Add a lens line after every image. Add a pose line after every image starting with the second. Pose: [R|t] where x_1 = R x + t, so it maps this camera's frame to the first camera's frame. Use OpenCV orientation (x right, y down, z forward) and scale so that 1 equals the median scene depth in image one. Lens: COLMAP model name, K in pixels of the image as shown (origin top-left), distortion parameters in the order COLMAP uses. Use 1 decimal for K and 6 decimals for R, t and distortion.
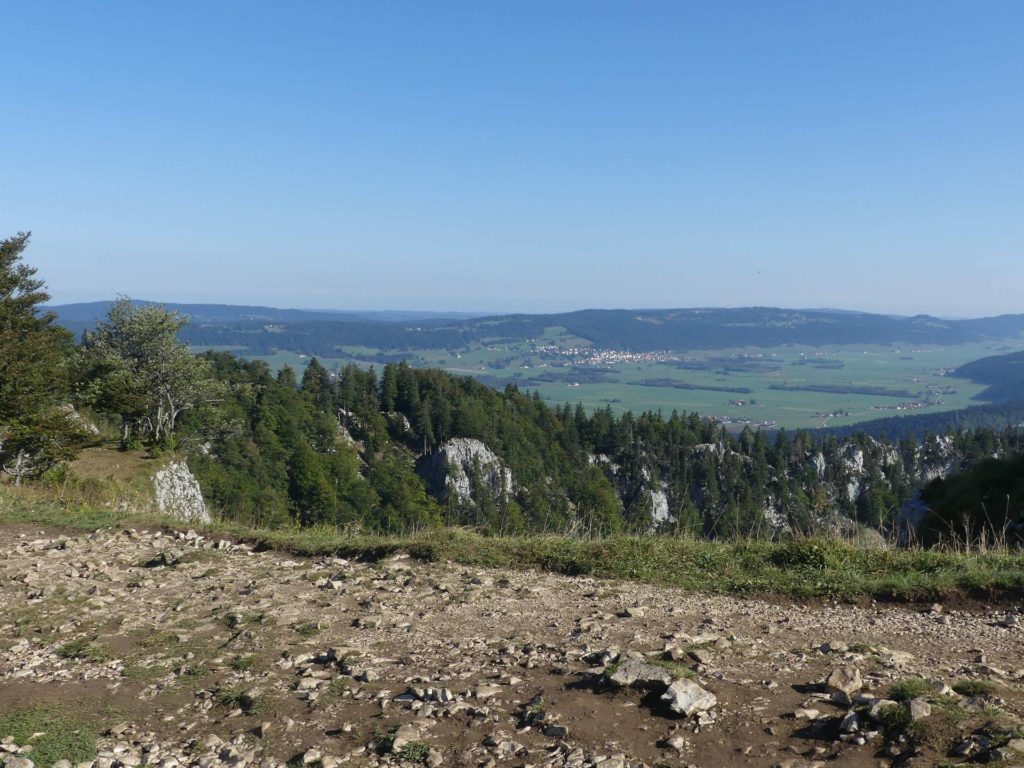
lens RADIAL K [[1049.3, 0, 513.1], [0, 1049.3, 384.4], [0, 0, 1]] dist [-0.015014, 0.000000]
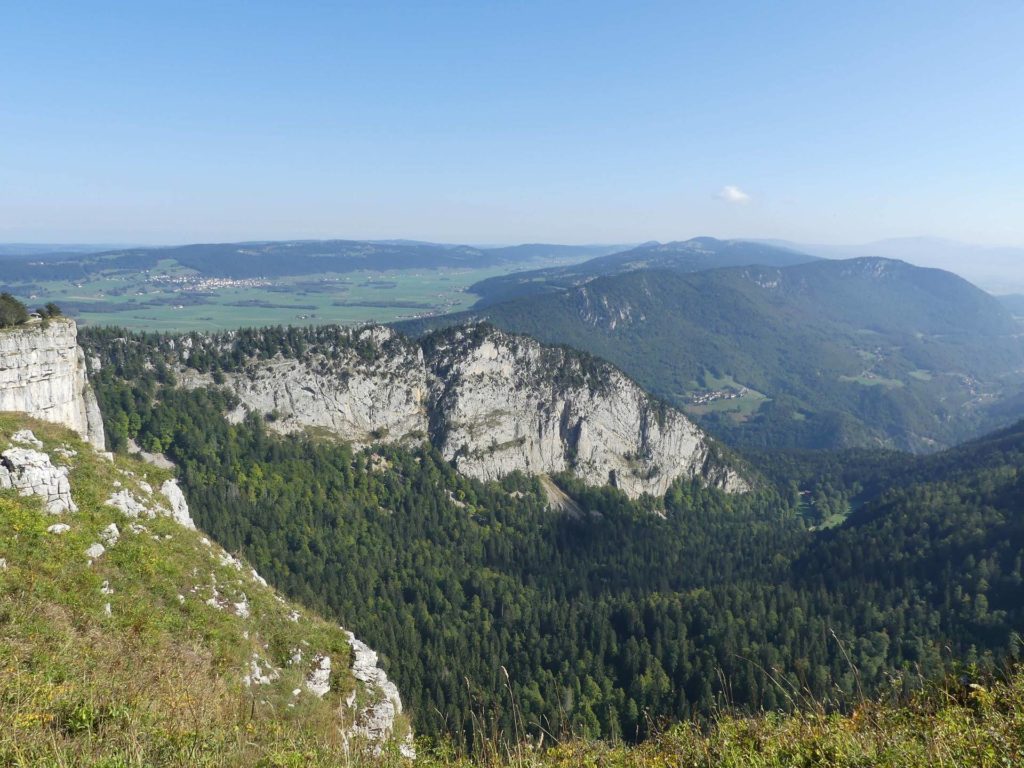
lens RADIAL K [[878.4, 0, 508.7], [0, 878.4, 384.5], [0, 0, 1]] dist [-0.013123, 0.003585]
pose [[0.926392, -0.065588, 0.370806, 0.022843], [0.030062, 0.994453, 0.100793, -0.001333], [-0.375360, -0.082226, 0.923225, -0.109179]]
